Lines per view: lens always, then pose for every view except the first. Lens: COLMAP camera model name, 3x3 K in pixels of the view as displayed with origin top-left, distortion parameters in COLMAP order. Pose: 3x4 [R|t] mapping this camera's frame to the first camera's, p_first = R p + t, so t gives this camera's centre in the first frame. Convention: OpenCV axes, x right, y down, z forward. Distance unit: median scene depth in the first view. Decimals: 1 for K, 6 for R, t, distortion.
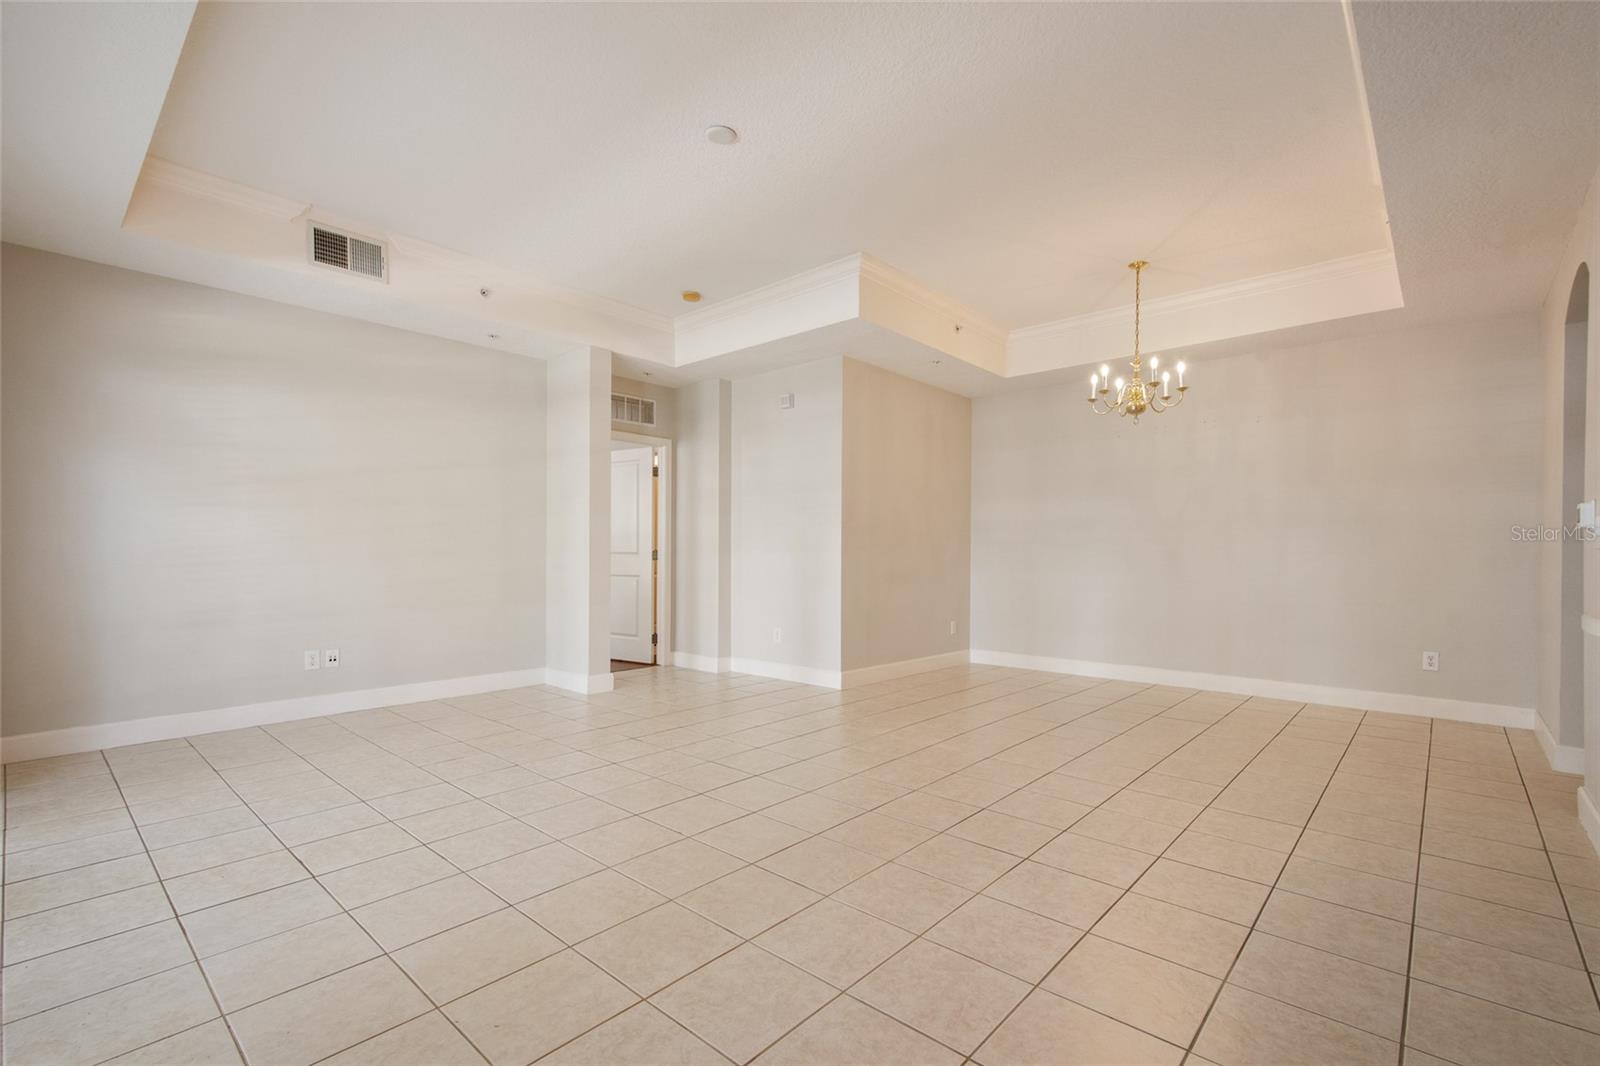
lens RADIAL K [[706.6, 0, 795.6], [0, 706.6, 550.2], [0, 0, 1]] dist [0.005529, -0.000727]
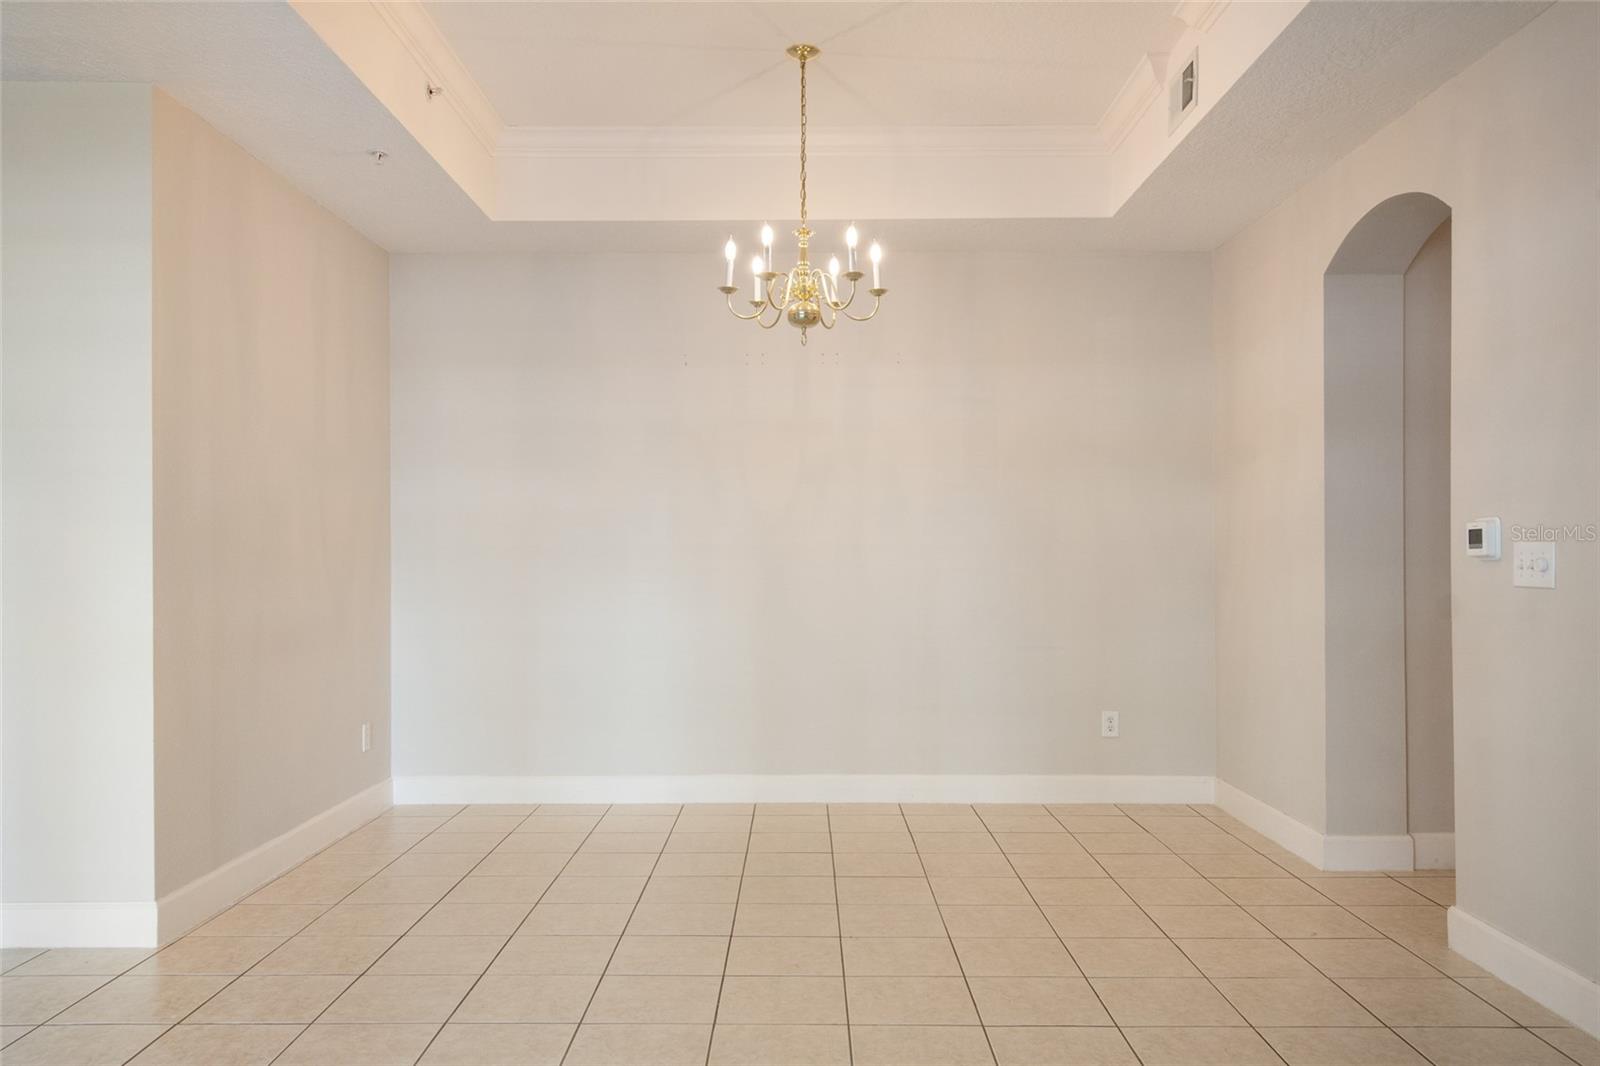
lens RADIAL K [[1200.6, 0, 804.2], [0, 1200.6, 548.9], [0, 0, 1]] dist [0.024338, -0.001109]
pose [[0.739336, -0.006611, 0.673304, -0.125211], [0.005826, 0.999977, 0.003420, -0.022255], [-0.673311, 0.001394, 0.739358, 0.282926]]
